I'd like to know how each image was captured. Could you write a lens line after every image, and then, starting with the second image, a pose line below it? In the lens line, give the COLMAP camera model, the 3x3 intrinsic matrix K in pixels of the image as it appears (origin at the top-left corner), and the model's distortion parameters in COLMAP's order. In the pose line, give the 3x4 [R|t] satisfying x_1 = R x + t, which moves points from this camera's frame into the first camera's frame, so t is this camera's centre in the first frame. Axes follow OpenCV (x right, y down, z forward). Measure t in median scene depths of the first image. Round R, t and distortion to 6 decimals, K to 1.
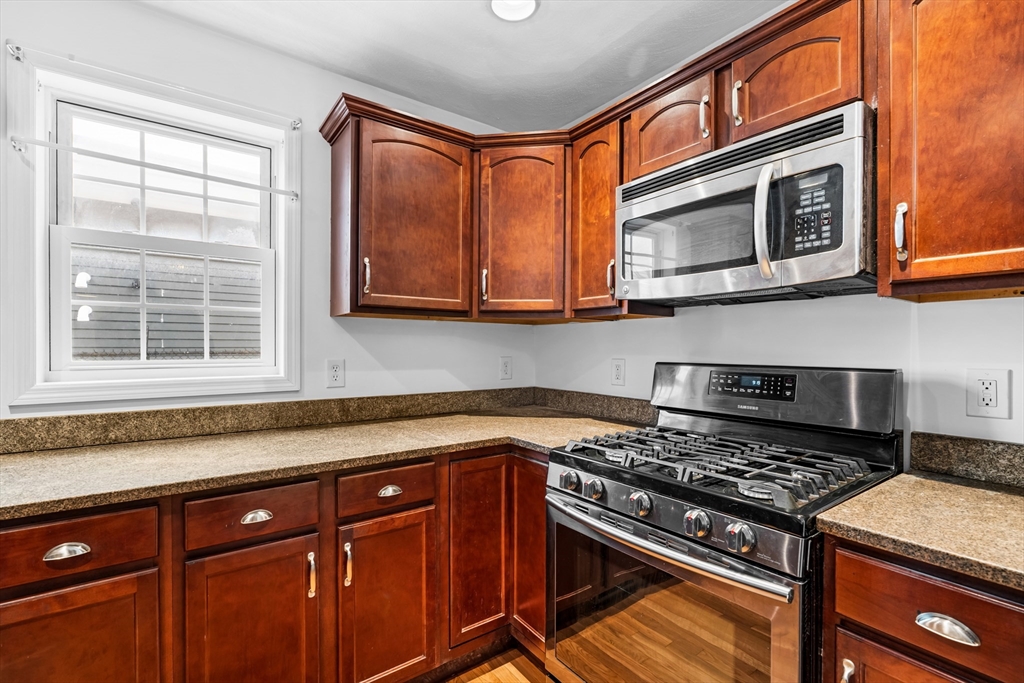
lens RADIAL K [[461.4, 0, 509.1], [0, 461.4, 351.8], [0, 0, 1]] dist [-0.013947, 0.005667]
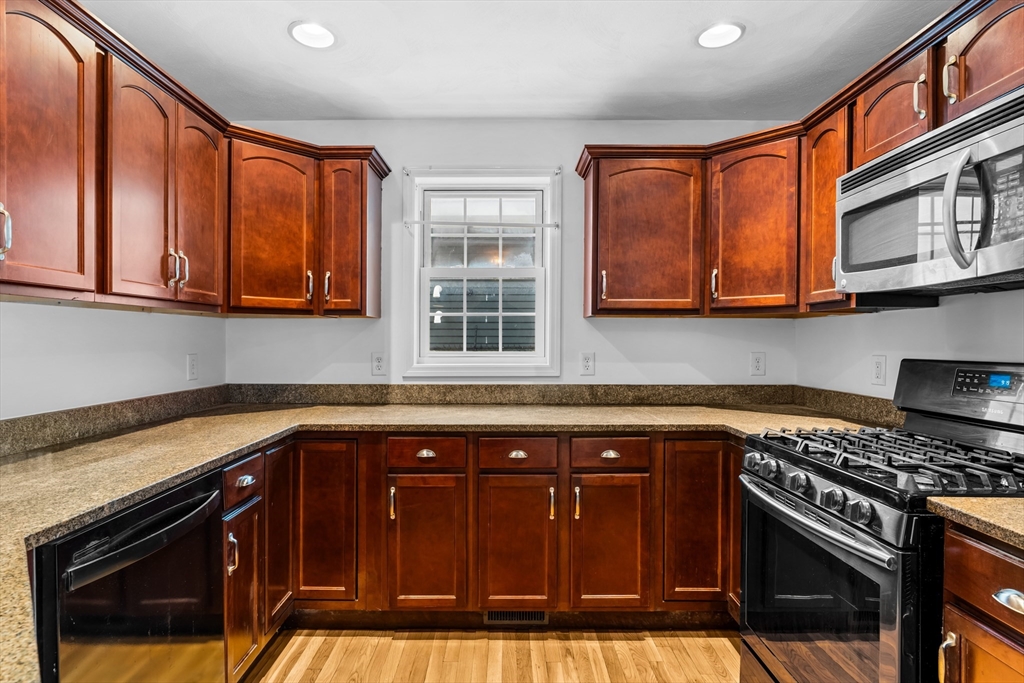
lens RADIAL K [[531.5, 0, 498.5], [0, 531.5, 342.0], [0, 0, 1]] dist [-0.005299, 0.001556]
pose [[0.803565, -0.001498, -0.595215, 0.331302], [-0.006106, 0.999923, -0.010760, 0.006267], [0.595185, 0.012280, 0.803495, -0.336716]]
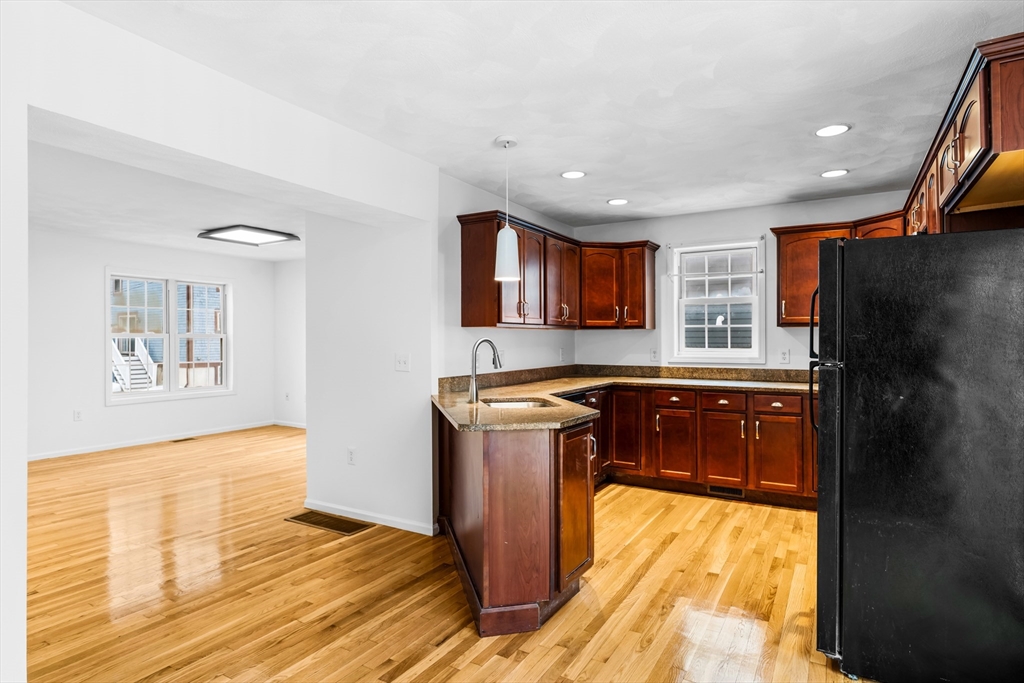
lens RADIAL K [[547.6, 0, 510.6], [0, 547.6, 331.2], [0, 0, 1]] dist [-0.006667, 0.002734]
pose [[0.395370, -0.020105, -0.918302, 1.566244], [-0.009906, 0.999609, -0.026150, 0.015239], [0.918469, 0.019435, 0.395016, -1.194187]]
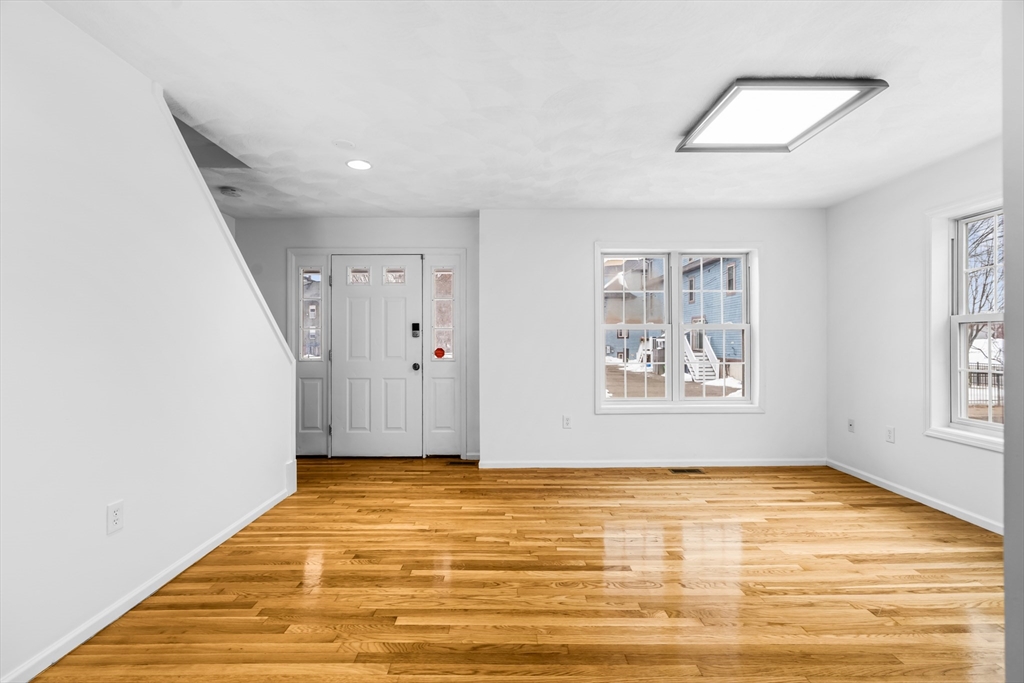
lens RADIAL K [[461.4, 0, 513.3], [0, 461.4, 341.0], [0, 0, 1]] dist [-0.013947, 0.005667]
pose [[-0.576018, -0.003617, -0.817429, -0.638081], [-0.013493, 0.999896, 0.005084, 0.047341], [0.817326, 0.013958, -0.576007, -1.157176]]
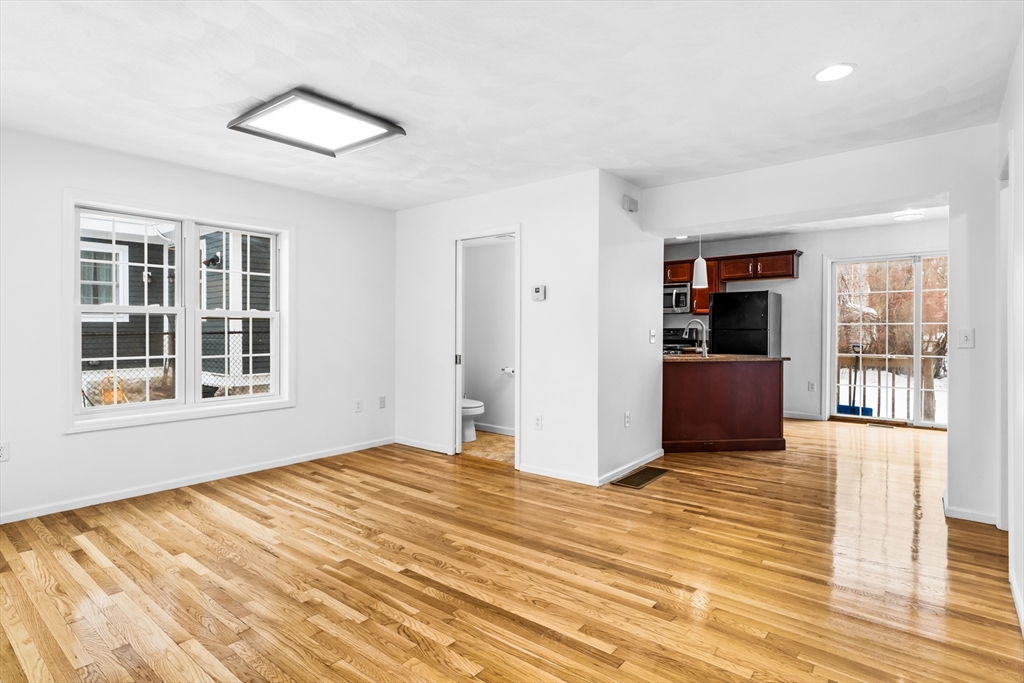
lens RADIAL K [[531.5, 0, 507.7], [0, 531.5, 345.6], [0, 0, 1]] dist [-0.005299, 0.001556]
pose [[0.966447, -0.015580, 0.256394, -2.132790], [0.010546, 0.999724, 0.020995, 0.065859], [-0.256650, -0.017587, 0.966344, -3.282126]]
